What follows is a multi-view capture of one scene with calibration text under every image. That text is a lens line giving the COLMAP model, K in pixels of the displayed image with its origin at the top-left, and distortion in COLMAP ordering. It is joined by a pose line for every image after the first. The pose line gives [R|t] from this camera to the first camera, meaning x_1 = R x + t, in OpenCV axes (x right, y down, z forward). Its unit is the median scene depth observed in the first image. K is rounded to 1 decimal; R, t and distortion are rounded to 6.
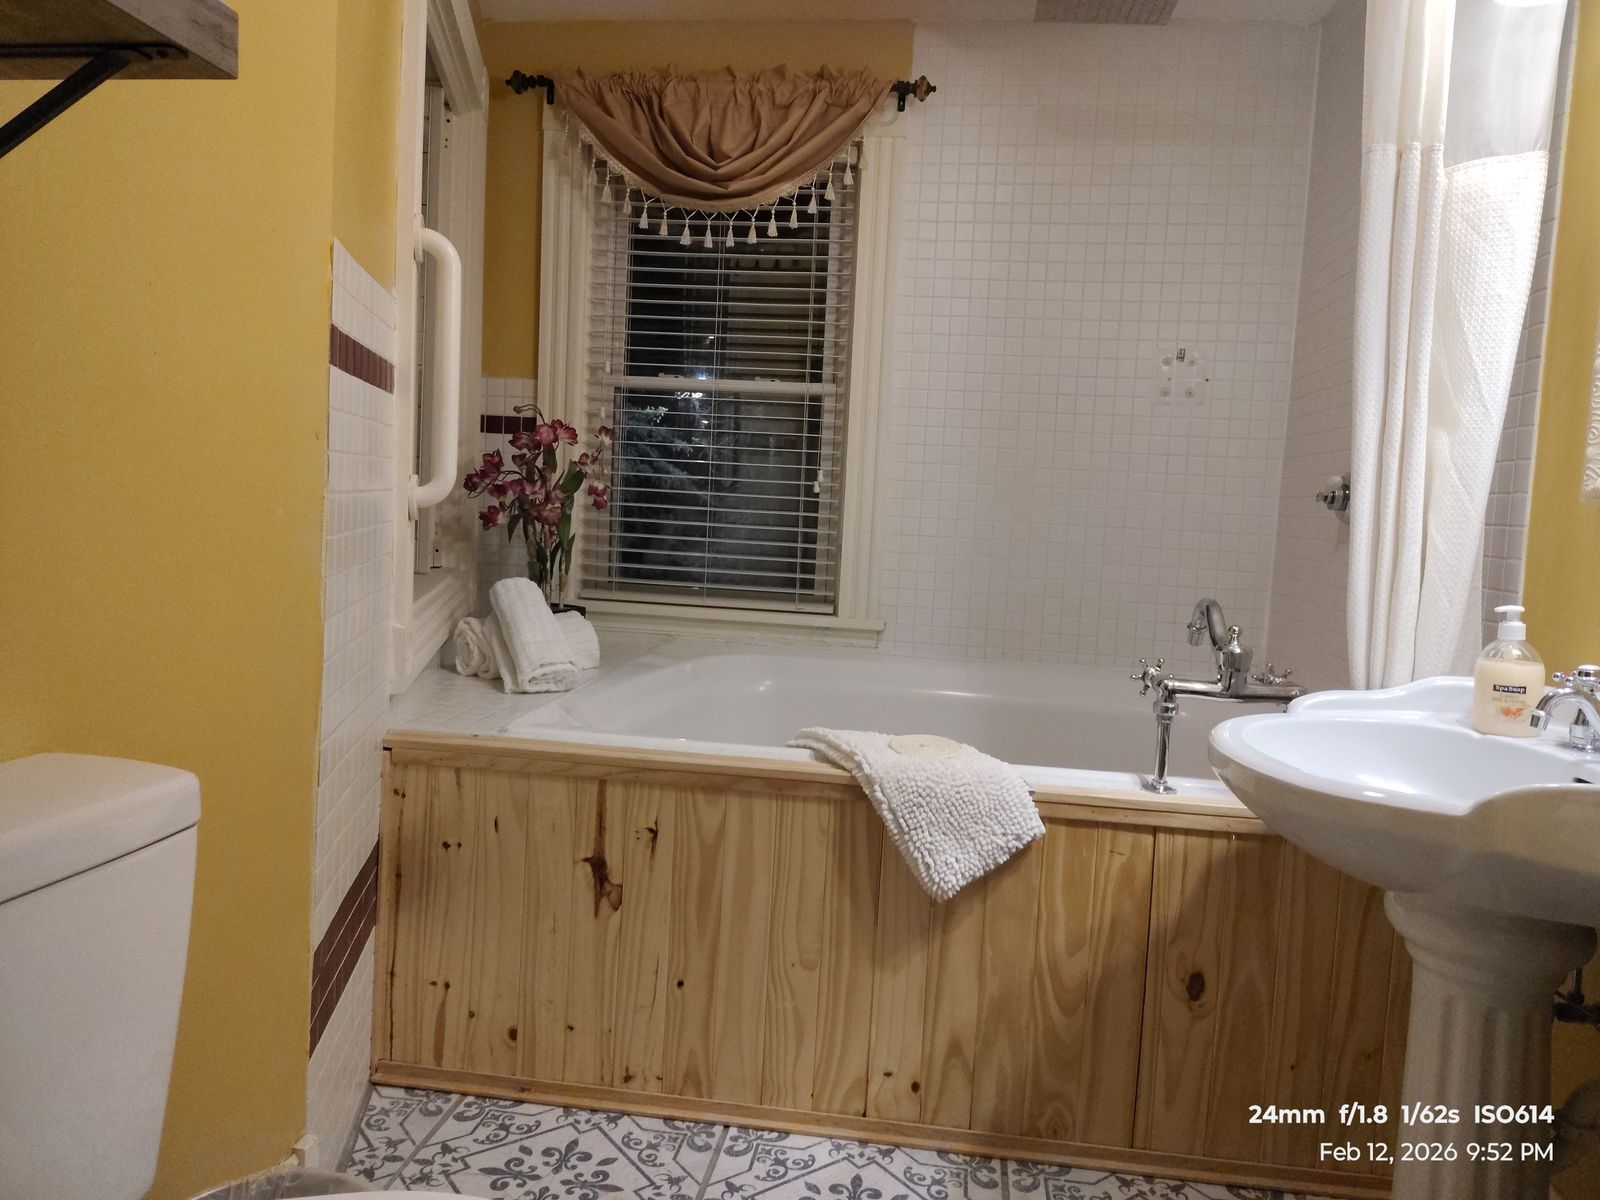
lens RADIAL K [[1107.4, 0, 801.8], [0, 1107.4, 610.2], [0, 0, 1]] dist [0.045924, -0.053971]
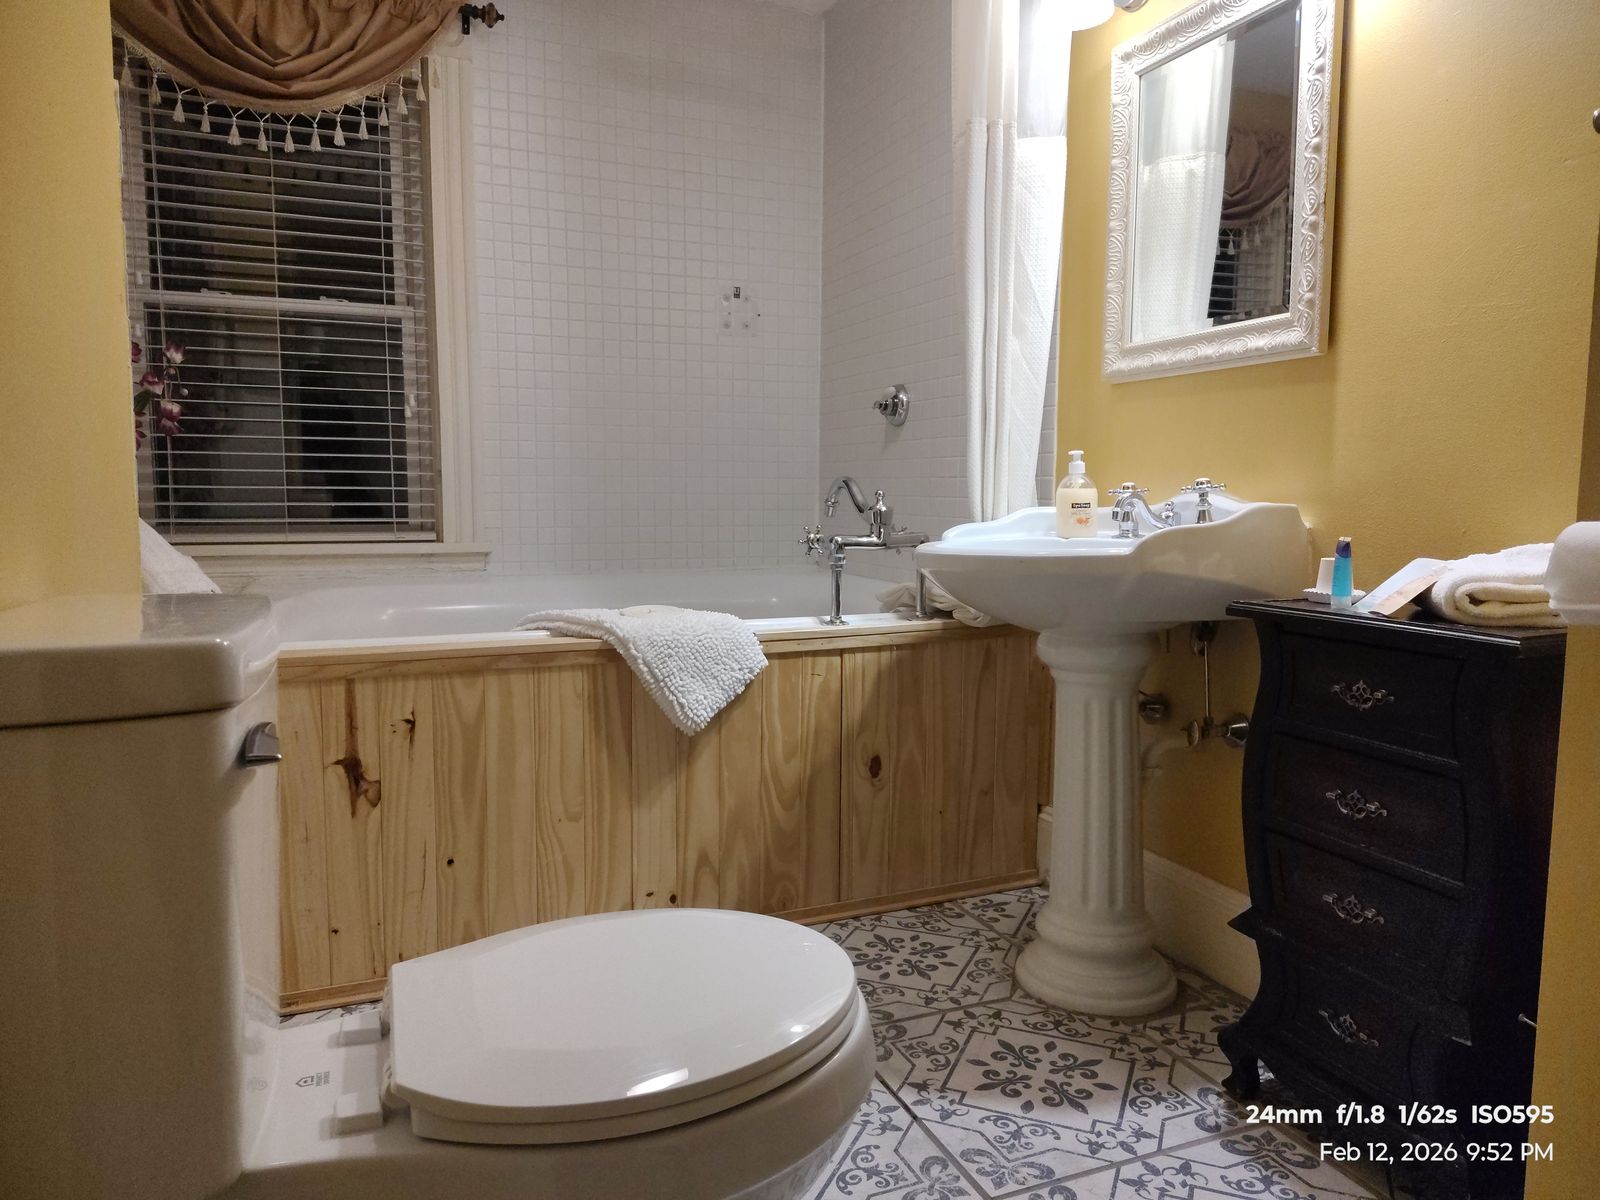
lens RADIAL K [[1107.4, 0, 813.7], [0, 1107.4, 644.8], [0, 0, 1]] dist [0.045924, -0.053971]
pose [[0.858087, -0.113436, 0.500817, -0.322068], [0.085152, 0.993226, 0.079071, 0.078232], [-0.506394, -0.025204, 0.861934, -0.079421]]
